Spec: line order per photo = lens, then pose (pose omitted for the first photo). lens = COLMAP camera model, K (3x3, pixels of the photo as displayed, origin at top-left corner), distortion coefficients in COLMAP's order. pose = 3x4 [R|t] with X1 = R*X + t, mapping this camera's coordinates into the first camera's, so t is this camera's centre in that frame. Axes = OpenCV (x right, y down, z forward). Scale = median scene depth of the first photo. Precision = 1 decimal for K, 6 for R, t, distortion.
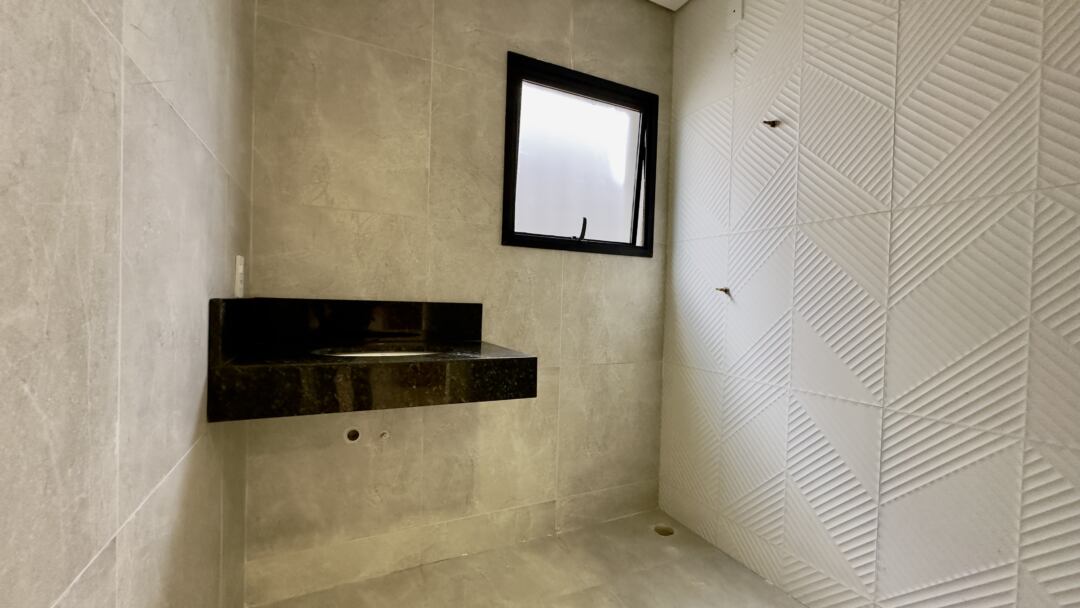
lens RADIAL K [[428.3, 0, 540.0], [0, 428.3, 304.0], [0, 0, 1]] dist [-0.001984, -0.000435]
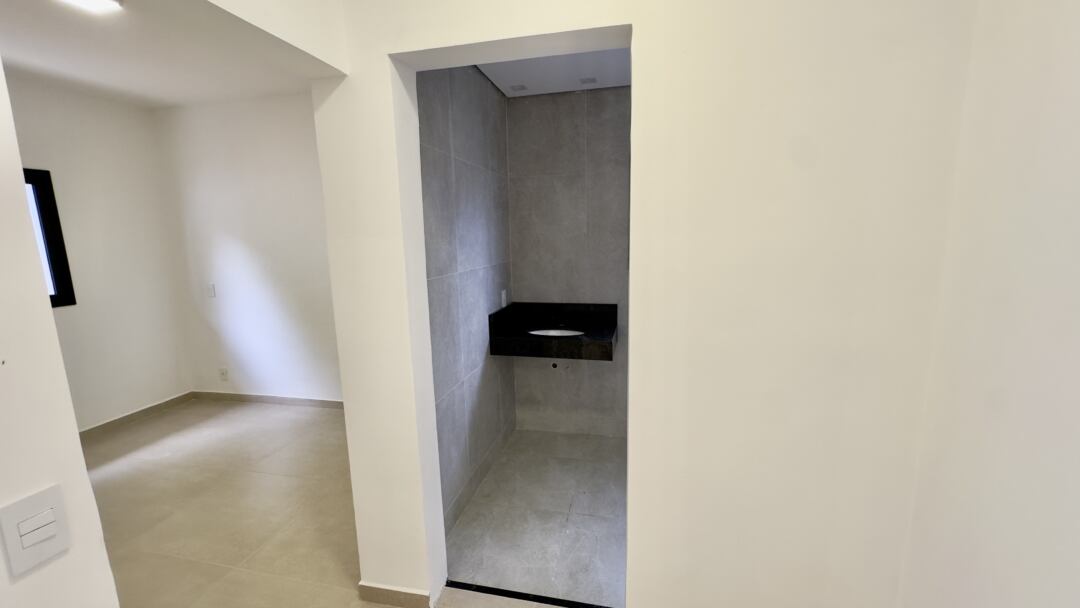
lens RADIAL K [[428.3, 0, 540.0], [0, 428.3, 304.0], [0, 0, 1]] dist [-0.001984, -0.000435]
pose [[0.775475, 0.057232, -0.628779, 0.835276], [0.034375, 0.990579, 0.132559, -0.282932], [0.630442, -0.124410, 0.766202, -0.638704]]
